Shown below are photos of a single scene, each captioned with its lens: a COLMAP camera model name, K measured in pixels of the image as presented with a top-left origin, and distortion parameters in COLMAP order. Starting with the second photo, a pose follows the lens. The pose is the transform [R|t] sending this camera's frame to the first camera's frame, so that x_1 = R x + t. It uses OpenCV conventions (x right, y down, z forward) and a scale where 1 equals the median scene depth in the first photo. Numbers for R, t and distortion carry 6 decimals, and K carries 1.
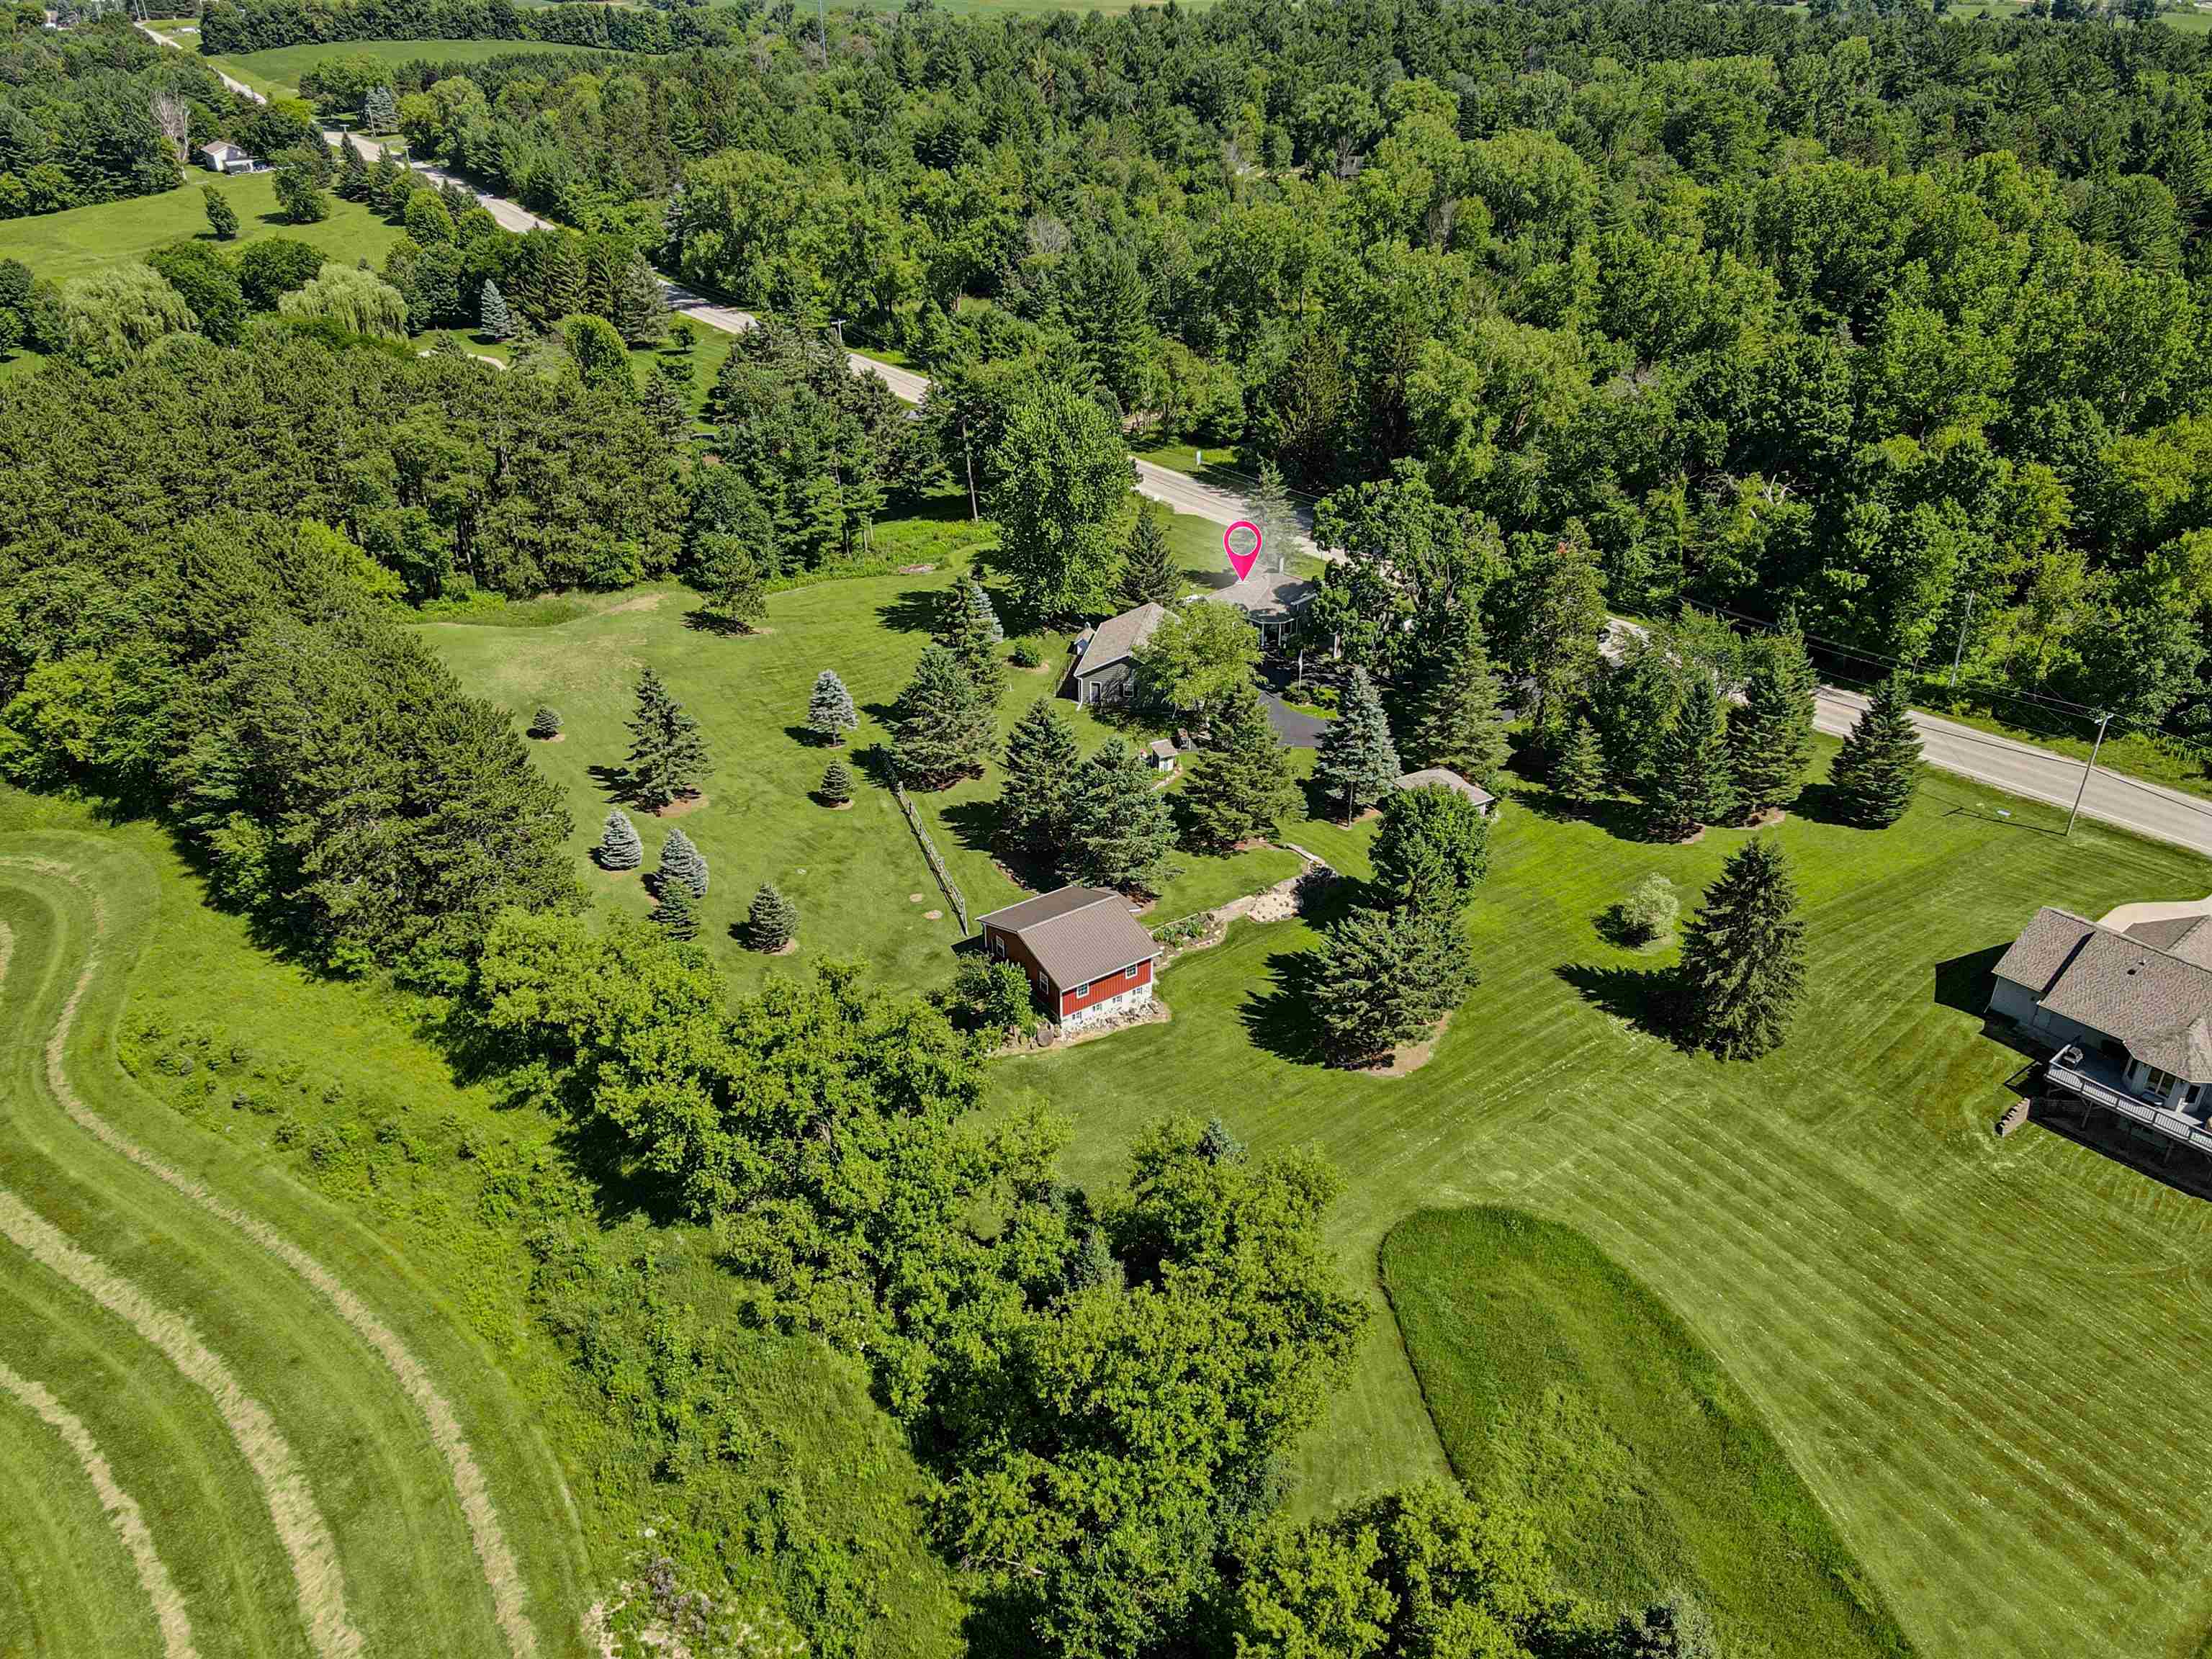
lens RADIAL K [[1533.6, 0, 1106.0], [0, 1533.6, 829.5], [0, 0, 1]] dist [-0.010157, 0.040789]
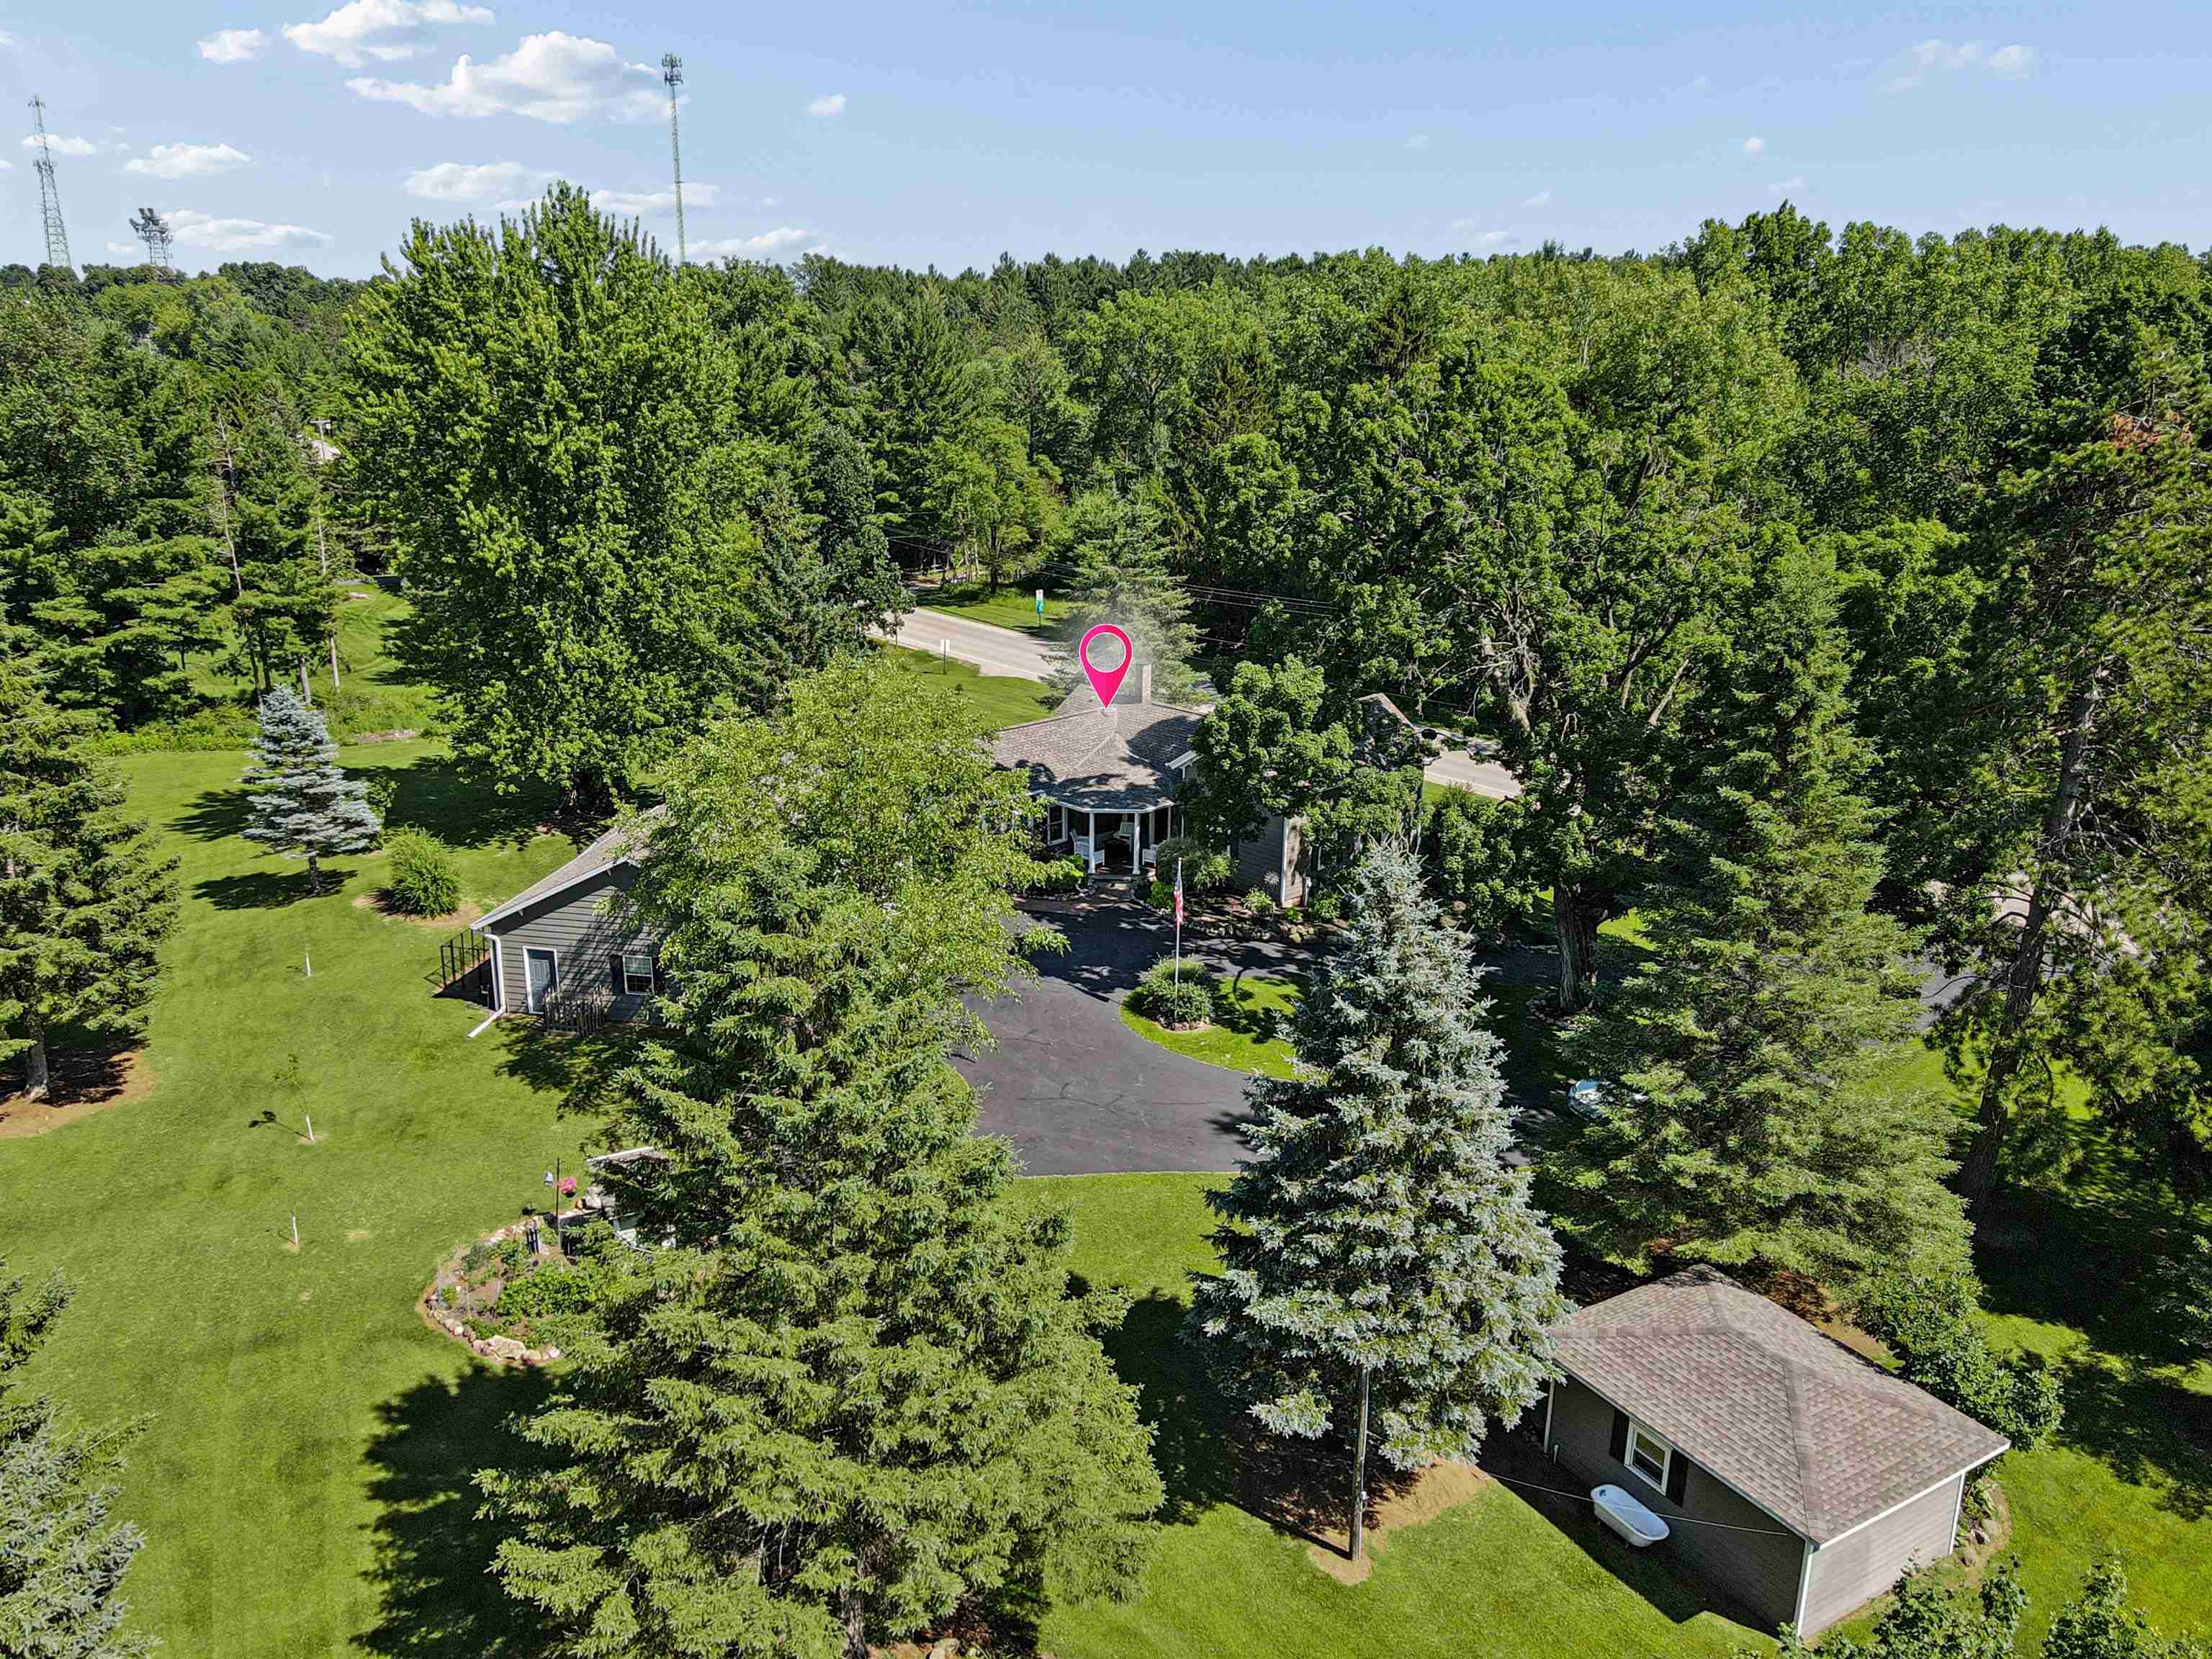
lens RADIAL K [[1533.6, 0, 1106.0], [0, 1533.6, 829.5], [0, 0, 1]] dist [-0.010157, 0.040789]
pose [[0.999500, 0.014276, 0.028228, 0.112257], [-0.007613, 0.974702, -0.223378, -0.054841], [-0.030703, 0.223052, 0.974323, 0.746639]]
